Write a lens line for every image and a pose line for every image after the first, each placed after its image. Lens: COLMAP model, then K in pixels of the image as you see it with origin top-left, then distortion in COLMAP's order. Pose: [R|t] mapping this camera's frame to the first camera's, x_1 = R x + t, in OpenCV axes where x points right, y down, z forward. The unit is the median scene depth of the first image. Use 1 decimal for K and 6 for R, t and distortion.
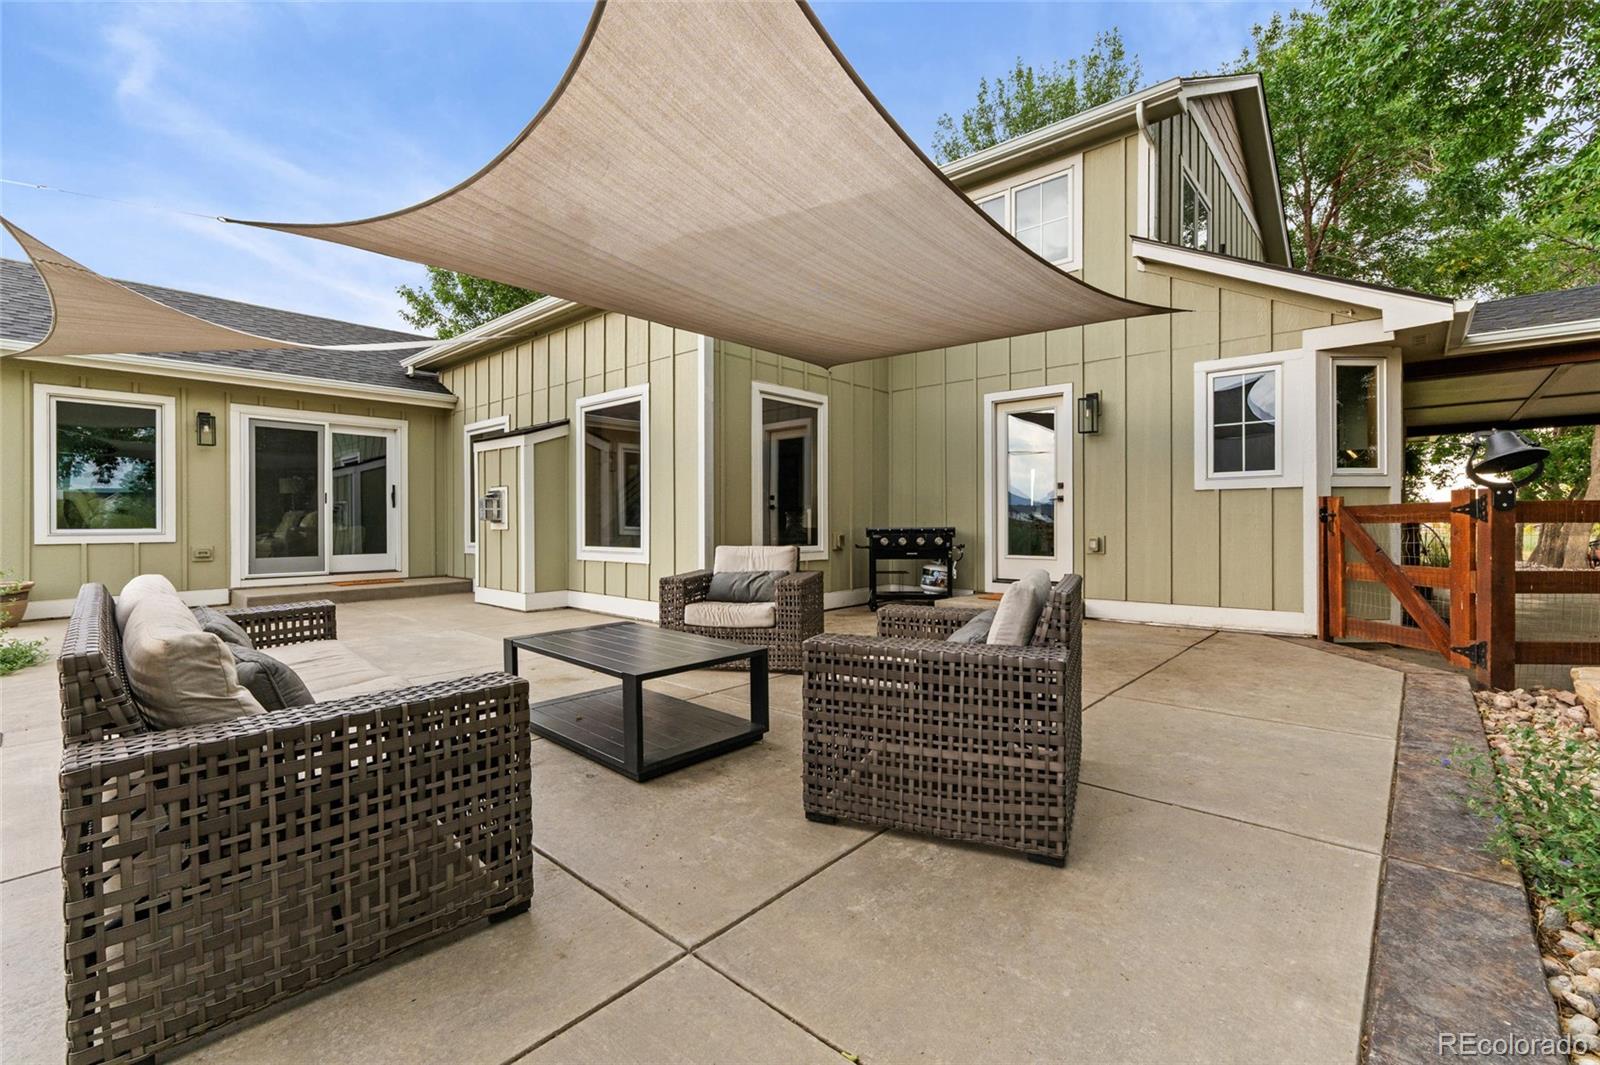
lens RADIAL K [[681.6, 0, 806.6], [0, 681.6, 524.4], [0, 0, 1]] dist [0.003026, 0.000193]
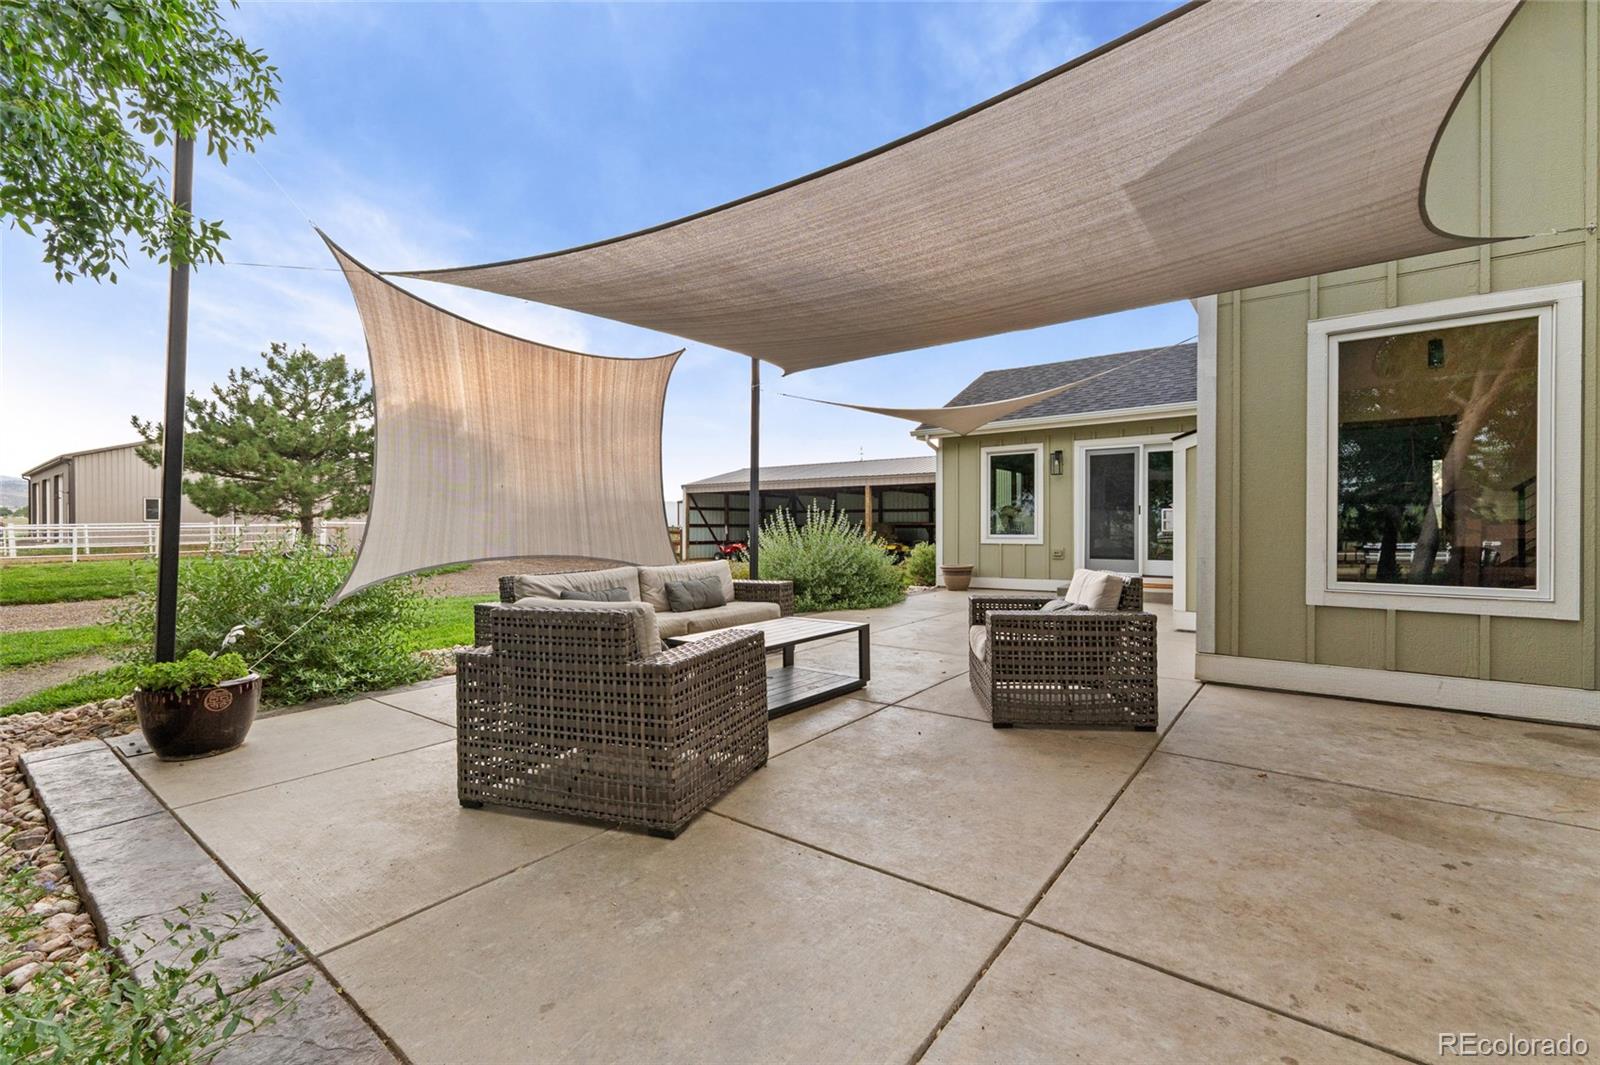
lens RADIAL K [[681.6, 0, 807.3], [0, 681.6, 529.2], [0, 0, 1]] dist [0.003026, 0.000193]
pose [[0.075505, 0.008012, -0.997113, 0.474459], [-0.003737, 0.999963, 0.007752, -0.015822], [0.997138, 0.003141, 0.075532, 0.422496]]
